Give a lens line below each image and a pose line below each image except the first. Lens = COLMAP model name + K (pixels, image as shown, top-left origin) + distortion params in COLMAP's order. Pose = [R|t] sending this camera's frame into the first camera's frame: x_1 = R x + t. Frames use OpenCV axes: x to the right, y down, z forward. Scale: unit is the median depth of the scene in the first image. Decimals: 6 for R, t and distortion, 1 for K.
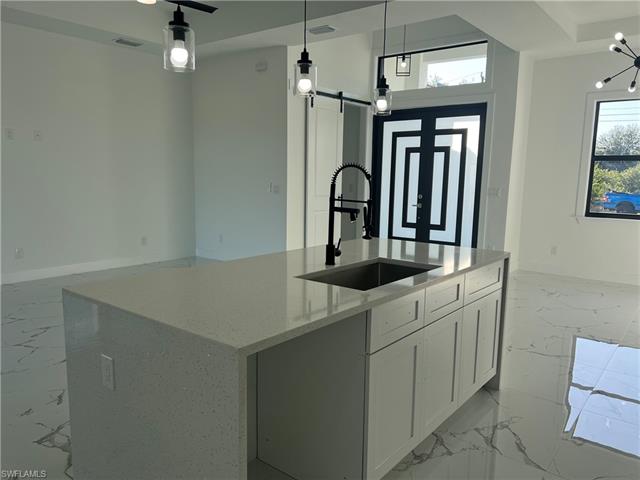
lens RADIAL K [[488.8, 0, 319.8], [0, 488.8, 245.4], [0, 0, 1]] dist [0.025952, -0.013439]
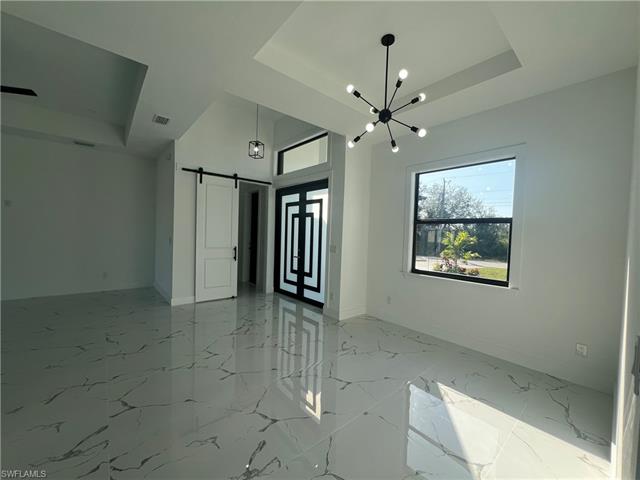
lens RADIAL K [[254.5, 0, 318.8], [0, 254.5, 238.9], [0, 0, 1]] dist [0.000450, -0.000030]
pose [[0.980238, 0.020995, -0.196705, 0.408323], [-0.044500, 0.992270, -0.115849, -0.055318], [0.192752, 0.122313, 0.973594, 0.353846]]
